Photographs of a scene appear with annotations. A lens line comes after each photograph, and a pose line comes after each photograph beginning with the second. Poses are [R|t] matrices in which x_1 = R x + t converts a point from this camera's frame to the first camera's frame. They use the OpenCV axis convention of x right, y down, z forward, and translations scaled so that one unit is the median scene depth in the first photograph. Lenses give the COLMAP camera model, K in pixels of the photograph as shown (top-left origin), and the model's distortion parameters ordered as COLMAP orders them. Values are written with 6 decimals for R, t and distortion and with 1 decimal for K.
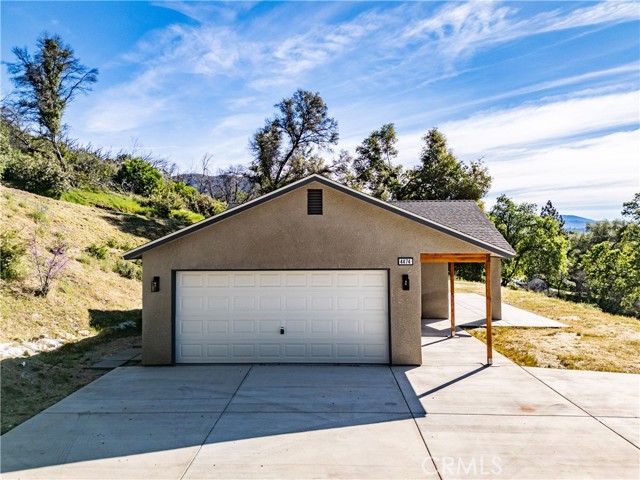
lens RADIAL K [[452.6, 0, 318.9], [0, 452.6, 242.2], [0, 0, 1]] dist [0.067636, -0.061759]
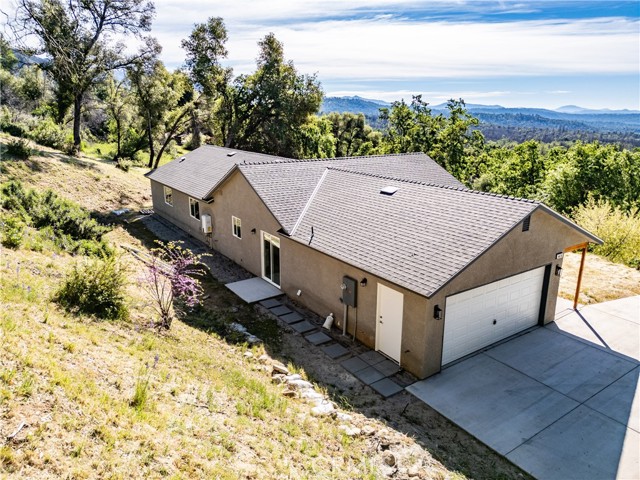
lens RADIAL K [[452.6, 0, 325.2], [0, 452.6, 239.9], [0, 0, 1]] dist [0.067636, -0.061759]
pose [[0.798407, -0.147443, 0.583787, -0.272020], [-0.016739, 0.963745, 0.266299, -0.083542], [-0.601886, -0.222387, 0.766993, 0.081114]]
